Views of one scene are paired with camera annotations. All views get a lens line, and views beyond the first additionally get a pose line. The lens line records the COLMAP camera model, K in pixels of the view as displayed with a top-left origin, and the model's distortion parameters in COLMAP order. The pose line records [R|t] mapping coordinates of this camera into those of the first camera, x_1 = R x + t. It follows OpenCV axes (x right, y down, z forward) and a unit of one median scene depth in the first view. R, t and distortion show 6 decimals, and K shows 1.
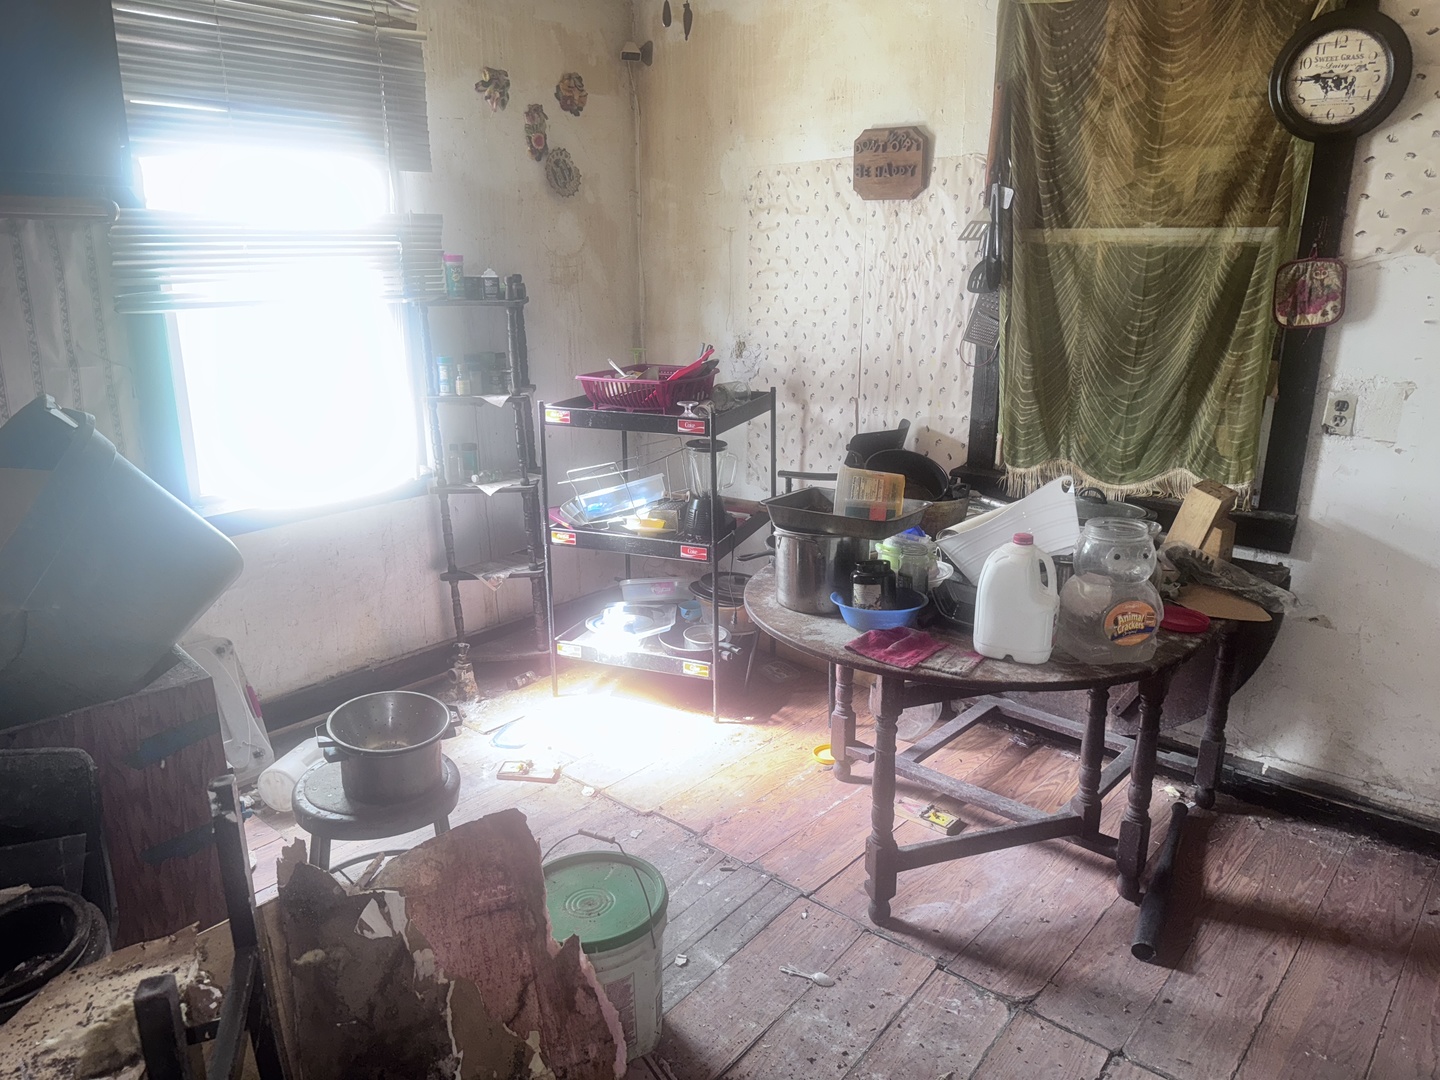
lens RADIAL K [[1003.1, 0, 720.9], [0, 1003.1, 538.2], [0, 0, 1]] dist [0.009860, -0.004244]
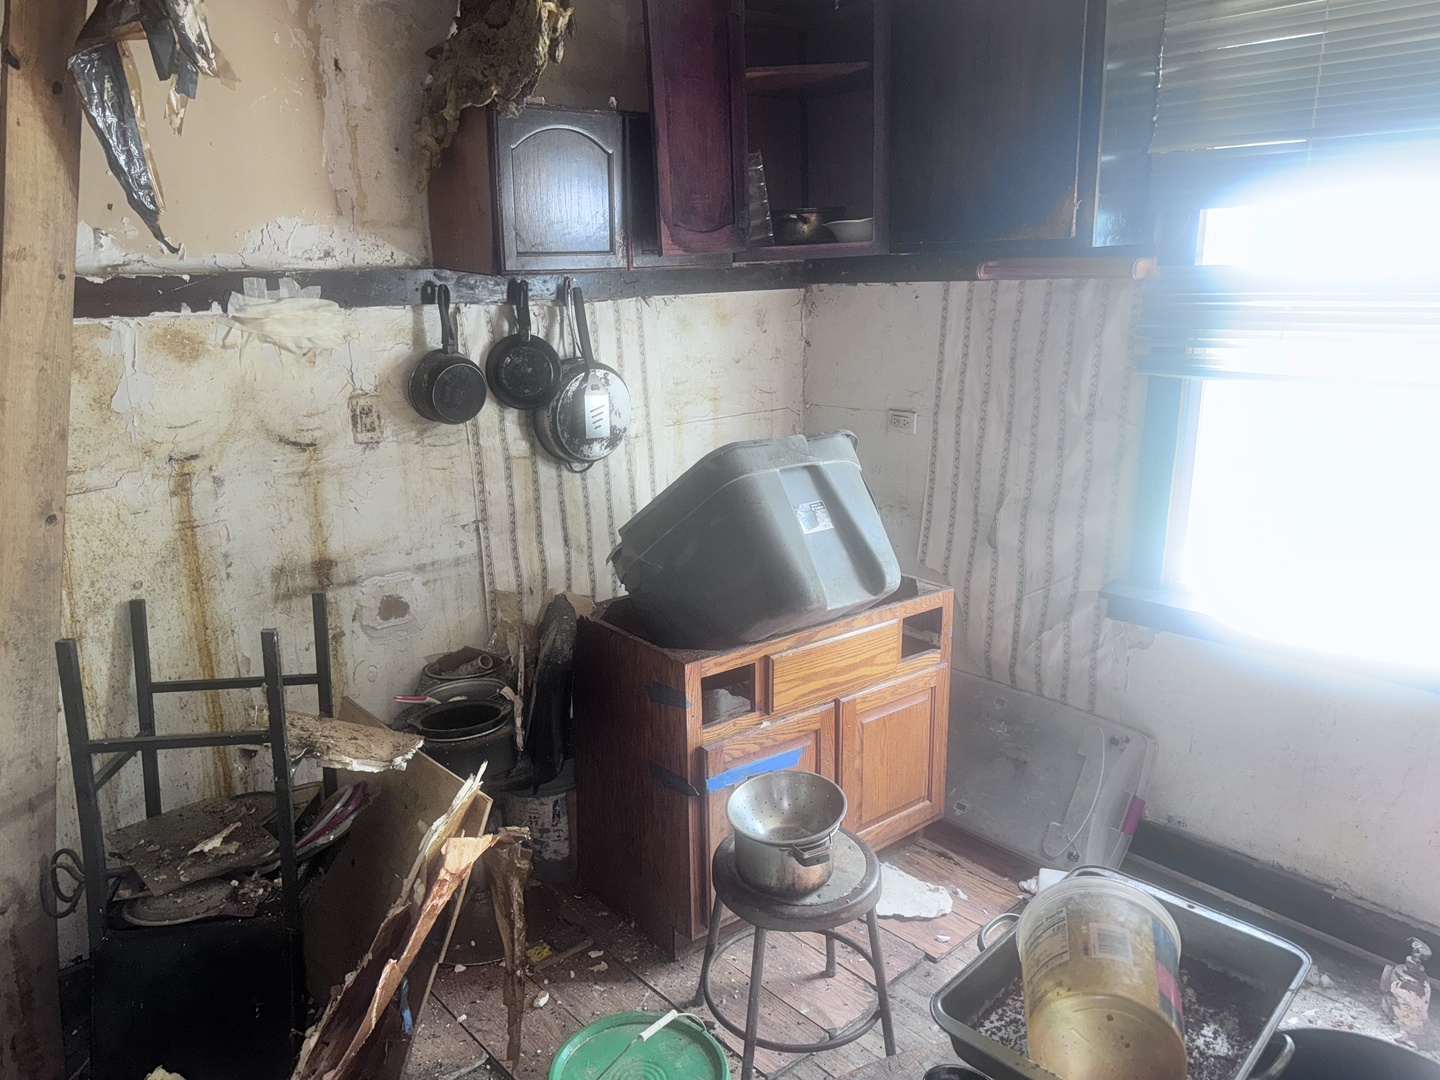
lens RADIAL K [[1003.1, 0, 721.7], [0, 1003.1, 539.8], [0, 0, 1]] dist [0.009860, -0.004244]
pose [[-0.088568, 0.245823, -0.965260, 0.414635], [-0.276228, 0.924998, 0.260915, -0.223282], [0.957003, 0.289741, -0.014022, 0.698759]]
